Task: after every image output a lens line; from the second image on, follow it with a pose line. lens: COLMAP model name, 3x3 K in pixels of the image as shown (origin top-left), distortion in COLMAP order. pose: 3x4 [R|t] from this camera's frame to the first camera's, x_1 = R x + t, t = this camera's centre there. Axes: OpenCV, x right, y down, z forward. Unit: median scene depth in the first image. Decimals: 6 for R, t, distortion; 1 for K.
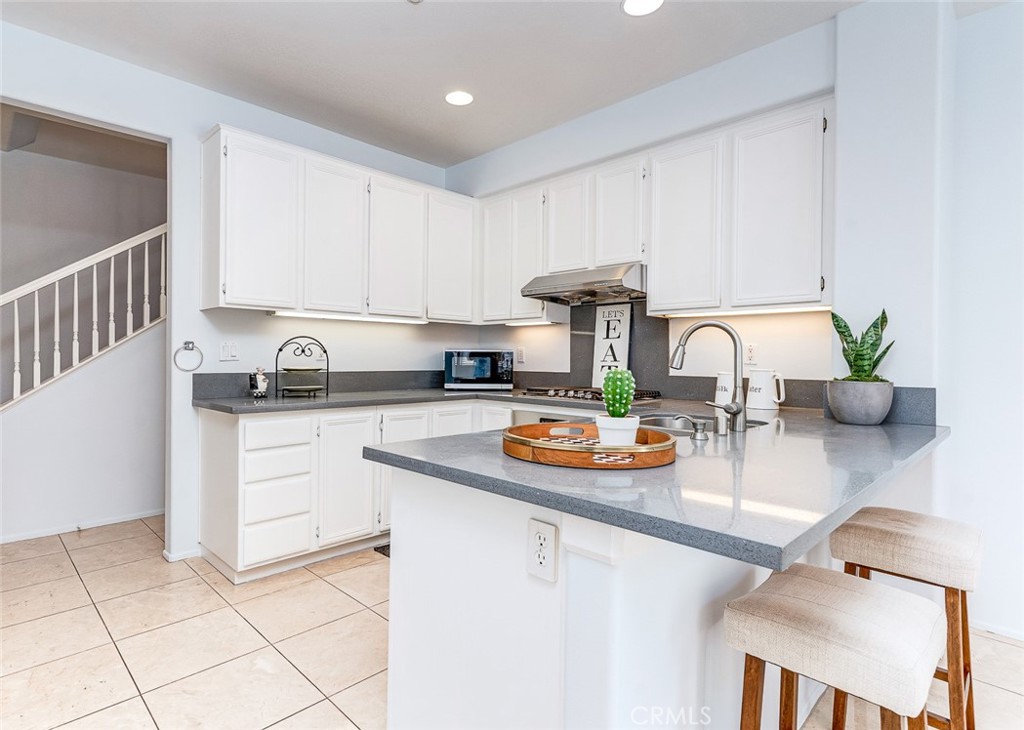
lens RADIAL K [[523.3, 0, 457.4], [0, 523.3, 356.6], [0, 0, 1]] dist [0.011135, 0.000703]
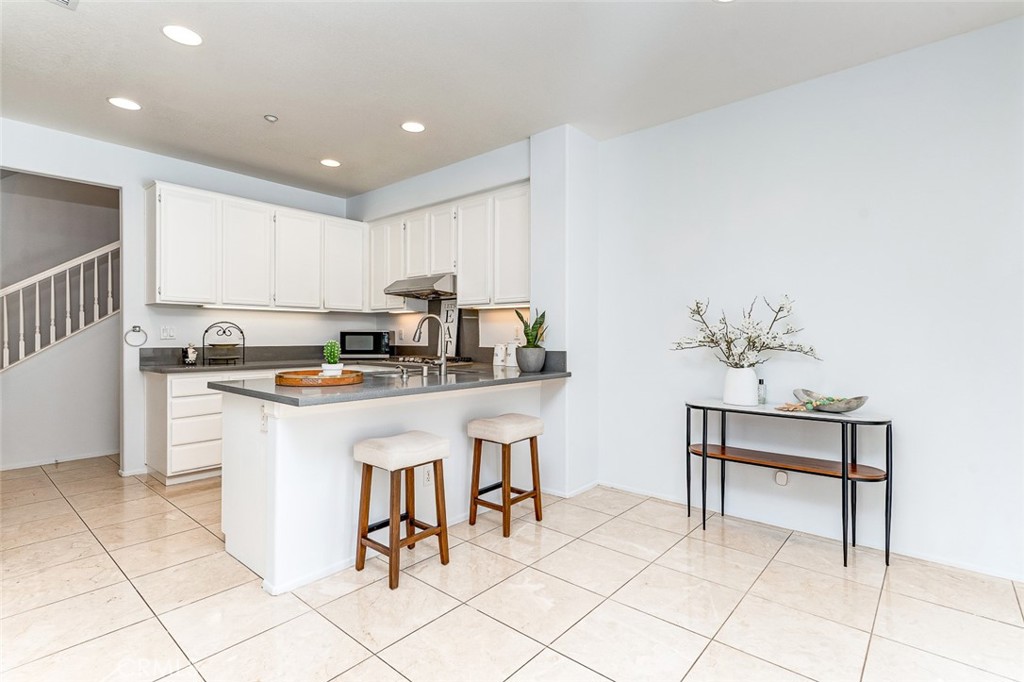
lens RADIAL K [[493.5, 0, 506.8], [0, 493.5, 337.2], [0, 0, 1]] dist [0.014079, -0.002054]
pose [[0.995020, -0.006029, 0.099489, 0.345030], [0.005618, 0.999974, 0.004410, 0.001749], [-0.099513, -0.003829, 0.995029, -0.438284]]
